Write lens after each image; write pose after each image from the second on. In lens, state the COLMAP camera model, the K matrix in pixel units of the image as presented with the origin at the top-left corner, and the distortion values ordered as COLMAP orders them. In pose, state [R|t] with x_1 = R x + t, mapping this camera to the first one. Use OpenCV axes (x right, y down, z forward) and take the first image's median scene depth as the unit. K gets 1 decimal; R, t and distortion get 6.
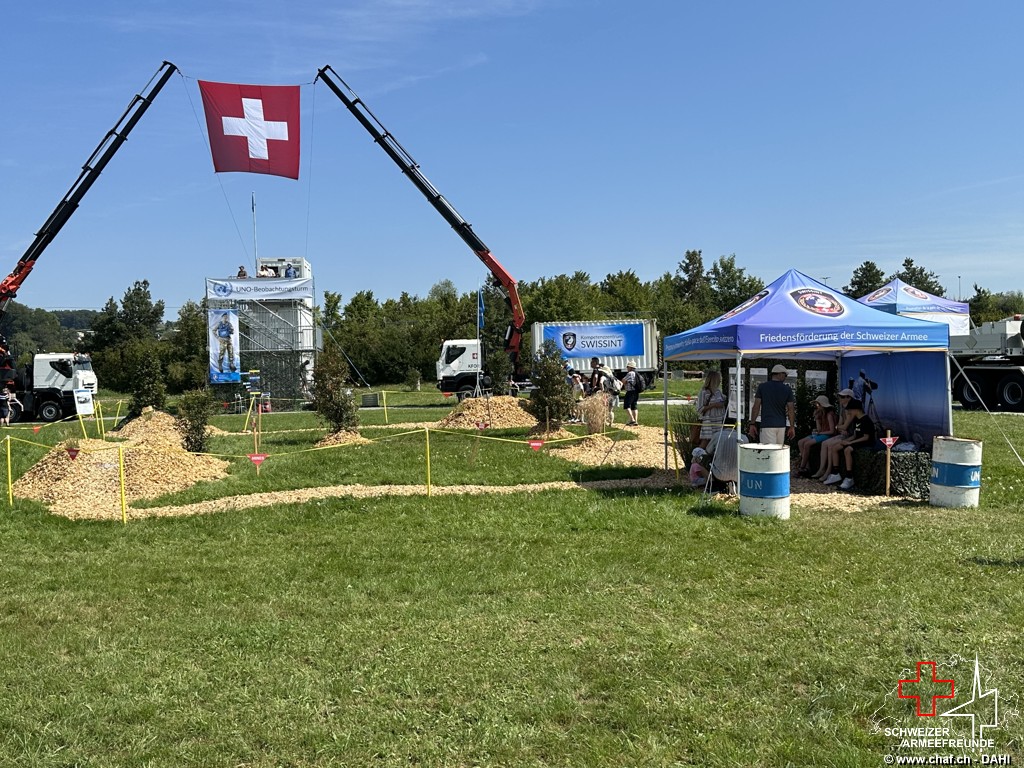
lens RADIAL K [[1039.4, 0, 512.9], [0, 1039.4, 389.9], [0, 0, 1]] dist [0.046282, 0.000000]
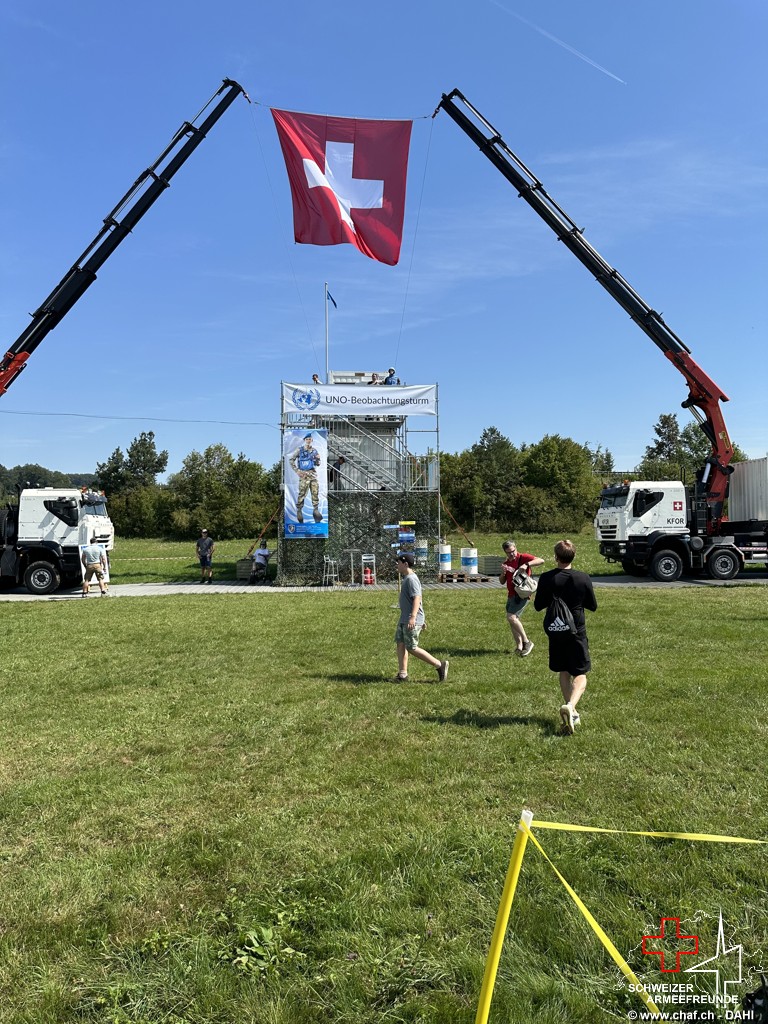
lens RADIAL K [[714.6, 0, 384.0], [0, 714.6, 505.0], [0, 0, 1]] dist [0.032424, -0.007489]
pose [[0.999781, 0.020646, 0.003488, -0.224399], [-0.020480, 0.998895, -0.042308, -0.009579], [-0.004358, 0.042228, 0.999099, 0.534415]]
